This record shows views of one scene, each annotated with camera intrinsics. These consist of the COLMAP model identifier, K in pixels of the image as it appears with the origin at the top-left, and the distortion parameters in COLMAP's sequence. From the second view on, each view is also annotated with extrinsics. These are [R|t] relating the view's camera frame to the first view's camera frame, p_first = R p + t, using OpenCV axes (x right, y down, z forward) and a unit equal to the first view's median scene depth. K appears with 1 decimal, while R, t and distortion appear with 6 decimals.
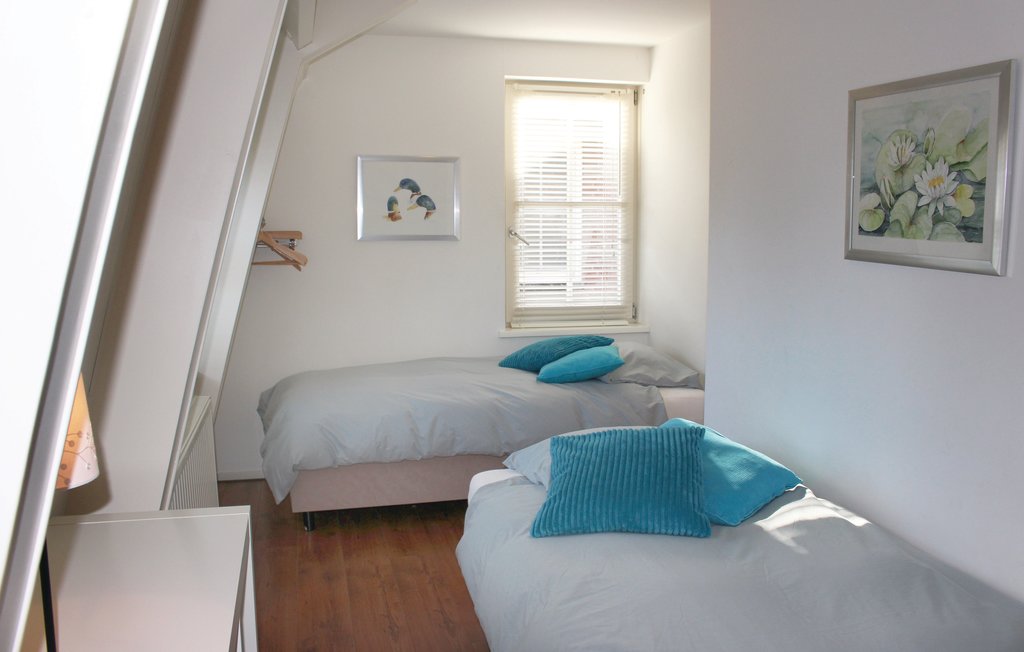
lens RADIAL K [[919.0, 0, 512.2], [0, 919.0, 306.3], [0, 0, 1]] dist [-0.084567, -0.001231]
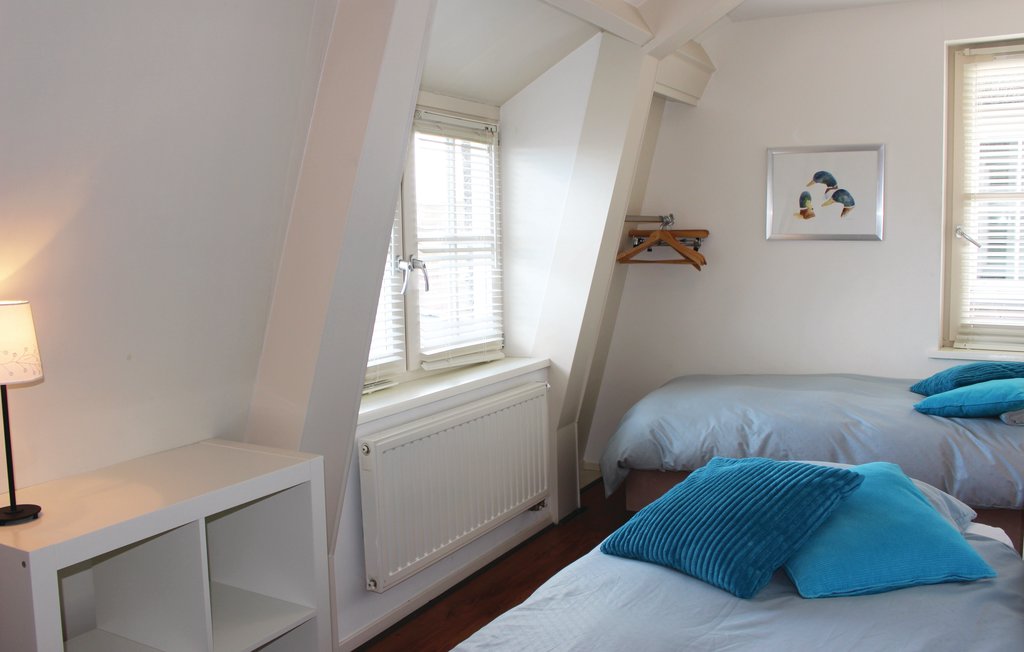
lens RADIAL K [[955.9, 0, 512.0], [0, 955.9, 326.0], [0, 0, 1]] dist [-0.008493, -0.006375]
pose [[0.755640, 0.064717, -0.651782, 0.274034], [-0.054653, 0.997866, 0.035719, -0.005019], [0.652703, 0.008632, 0.757565, 0.095934]]
